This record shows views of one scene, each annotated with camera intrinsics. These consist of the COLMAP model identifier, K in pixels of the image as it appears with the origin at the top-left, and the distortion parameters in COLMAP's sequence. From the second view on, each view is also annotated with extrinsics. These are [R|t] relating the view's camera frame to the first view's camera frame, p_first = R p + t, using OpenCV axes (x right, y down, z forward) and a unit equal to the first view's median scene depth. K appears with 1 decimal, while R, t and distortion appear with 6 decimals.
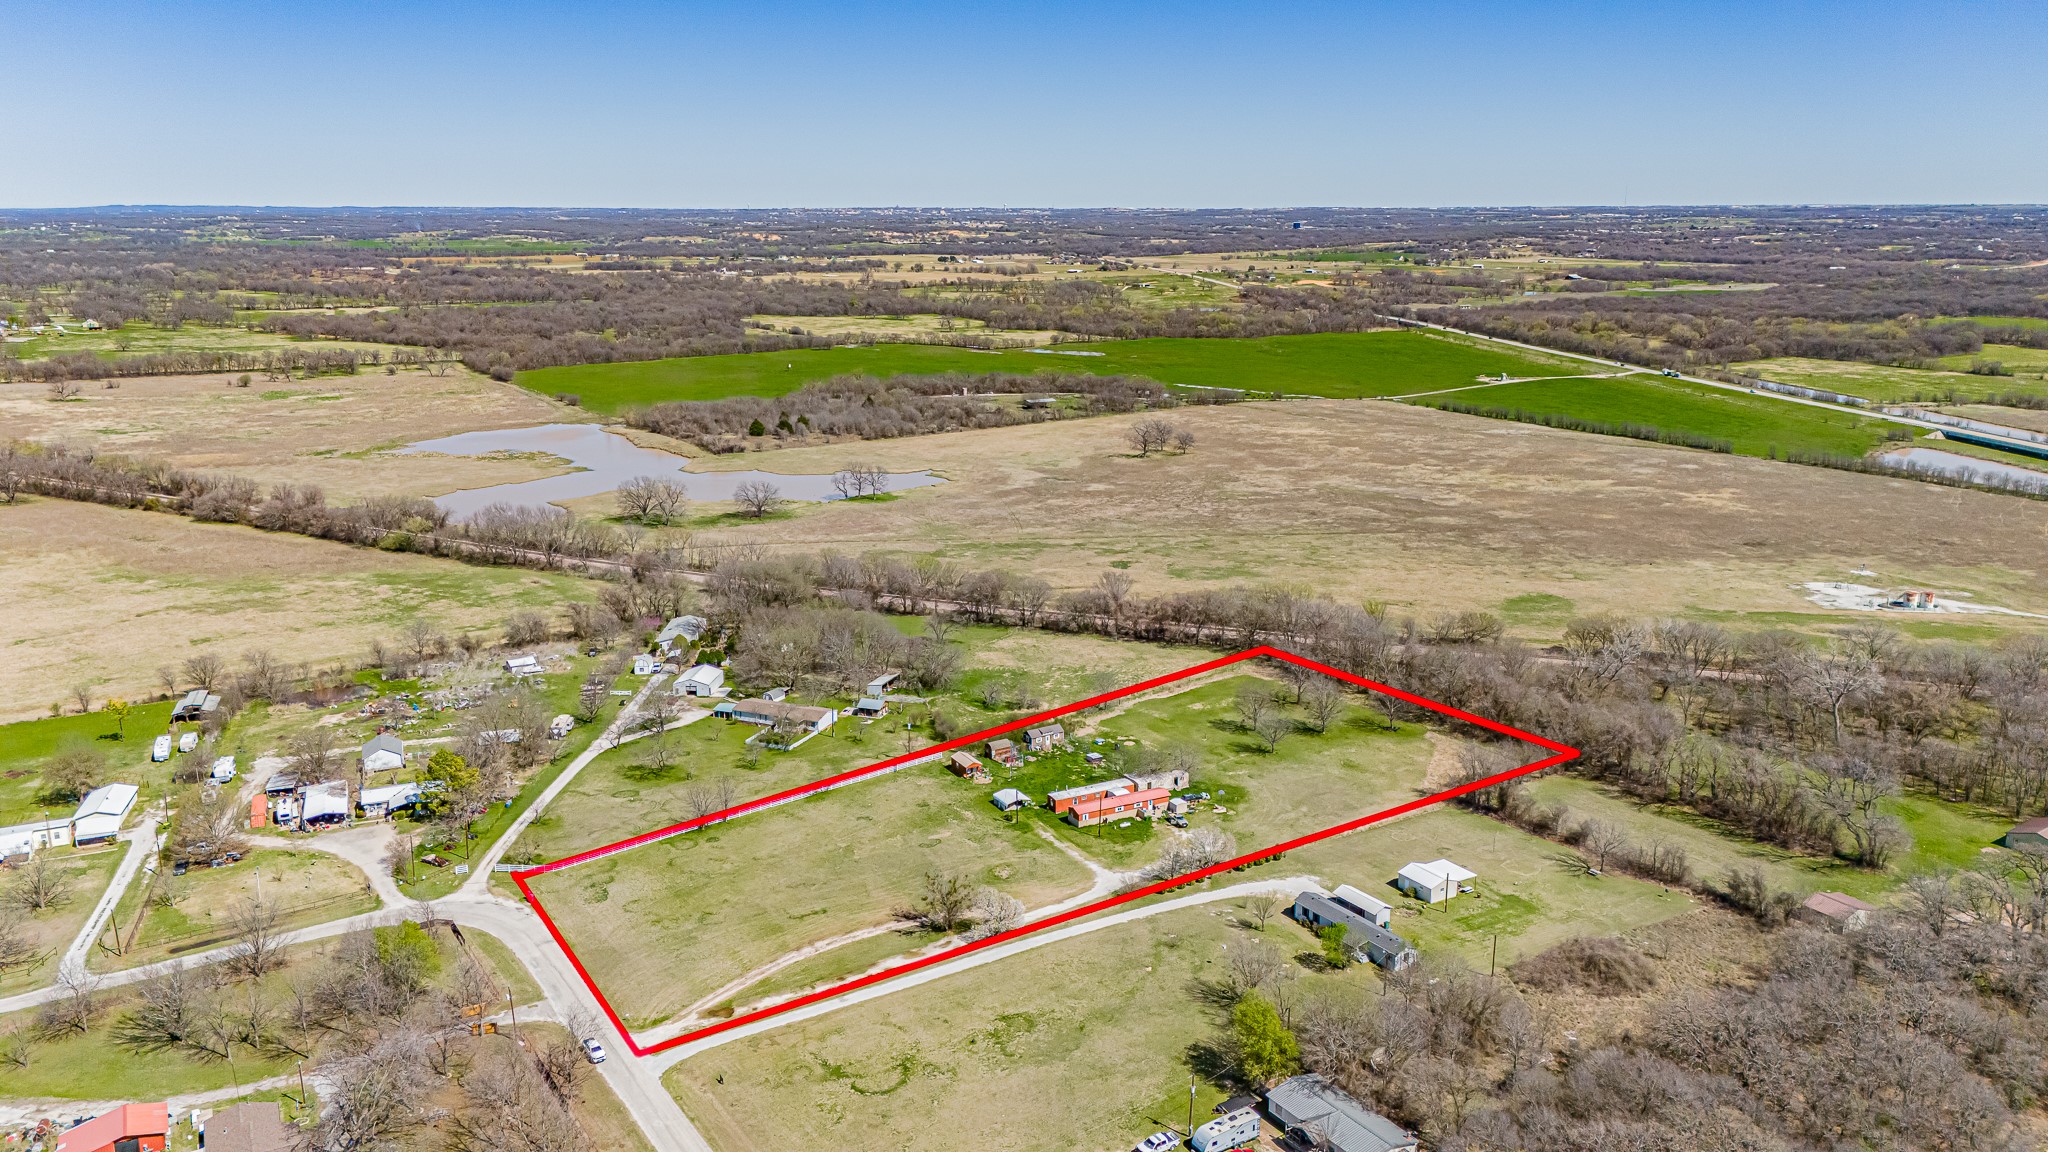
lens RADIAL K [[1496.6, 0, 1027.3], [0, 1496.6, 576.3], [0, 0, 1]] dist [0.090535, -0.091002]
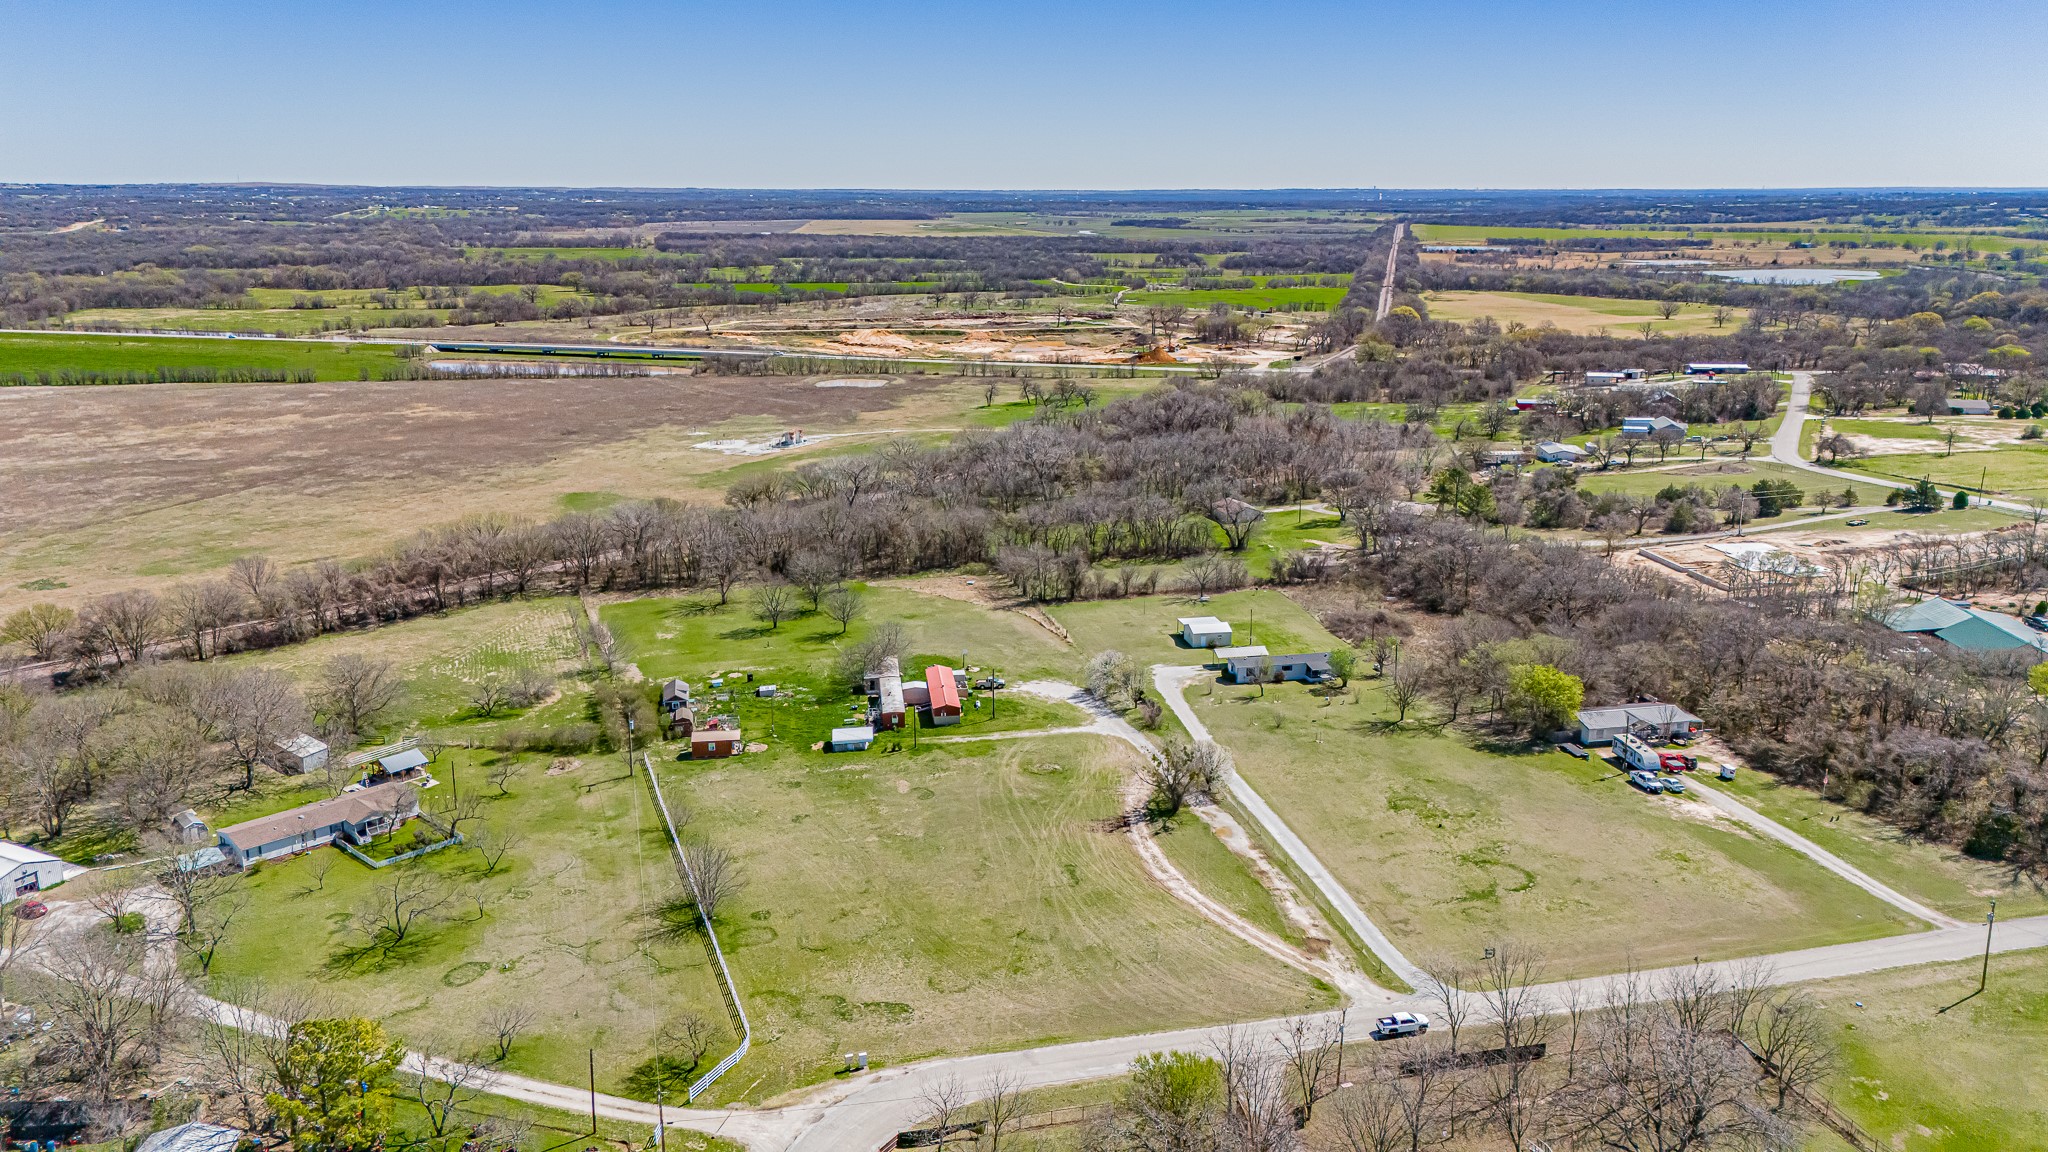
lens RADIAL K [[1496.6, 0, 1030.1], [0, 1496.6, 574.5], [0, 0, 1]] dist [0.090535, -0.091002]
pose [[0.354851, -0.229837, 0.906232, -0.542256], [0.222106, 0.962286, 0.157083, -0.030033], [-0.908157, 0.145539, 0.392516, 0.473454]]
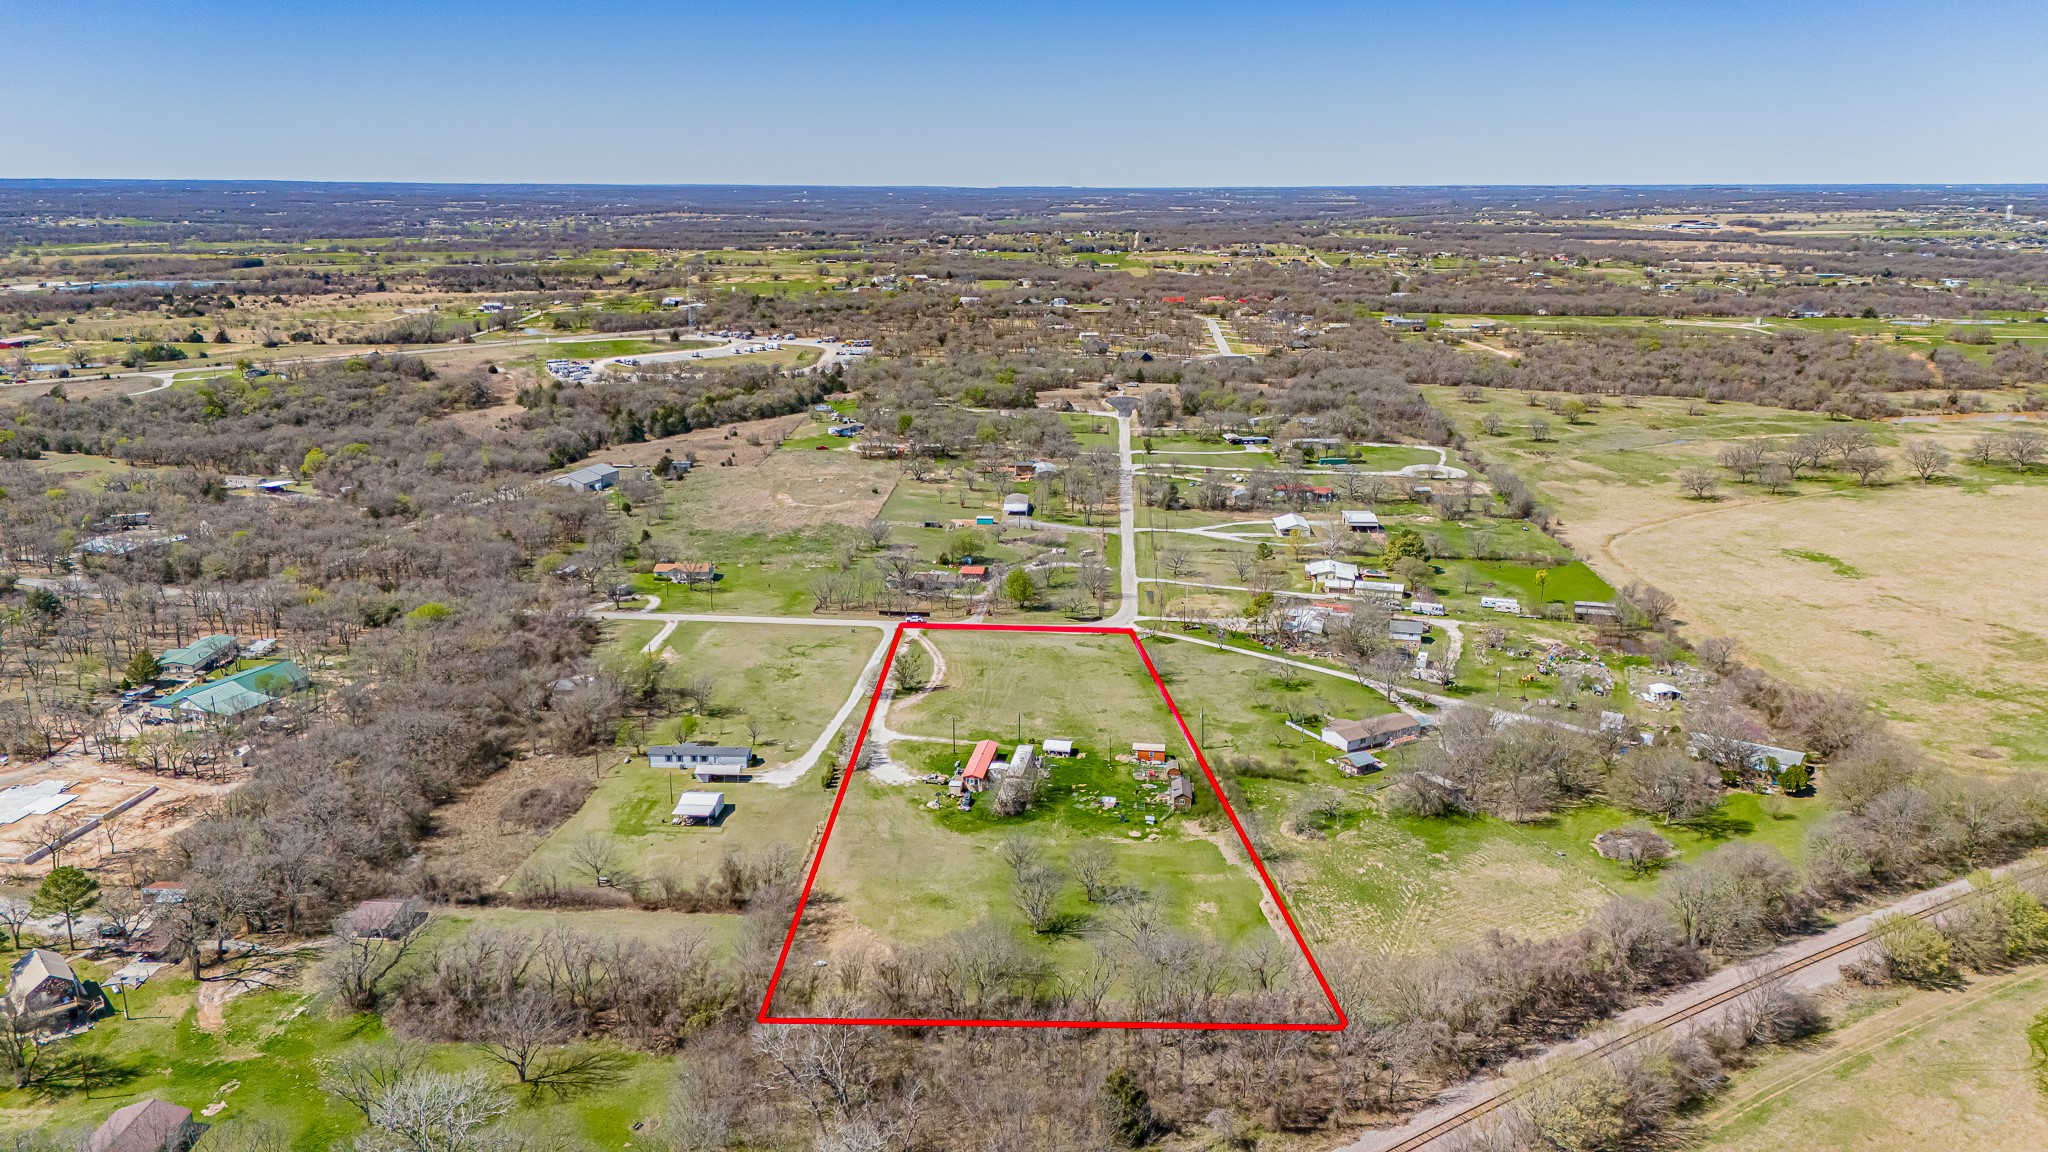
lens RADIAL K [[1496.6, 0, 1013.6], [0, 1496.6, 575.4], [0, 0, 1]] dist [0.090535, -0.091002]
pose [[-0.601911, 0.207315, -0.771183, 0.699005], [-0.185809, 0.902849, 0.387735, -0.329274], [0.776645, 0.376675, -0.504914, 1.206945]]
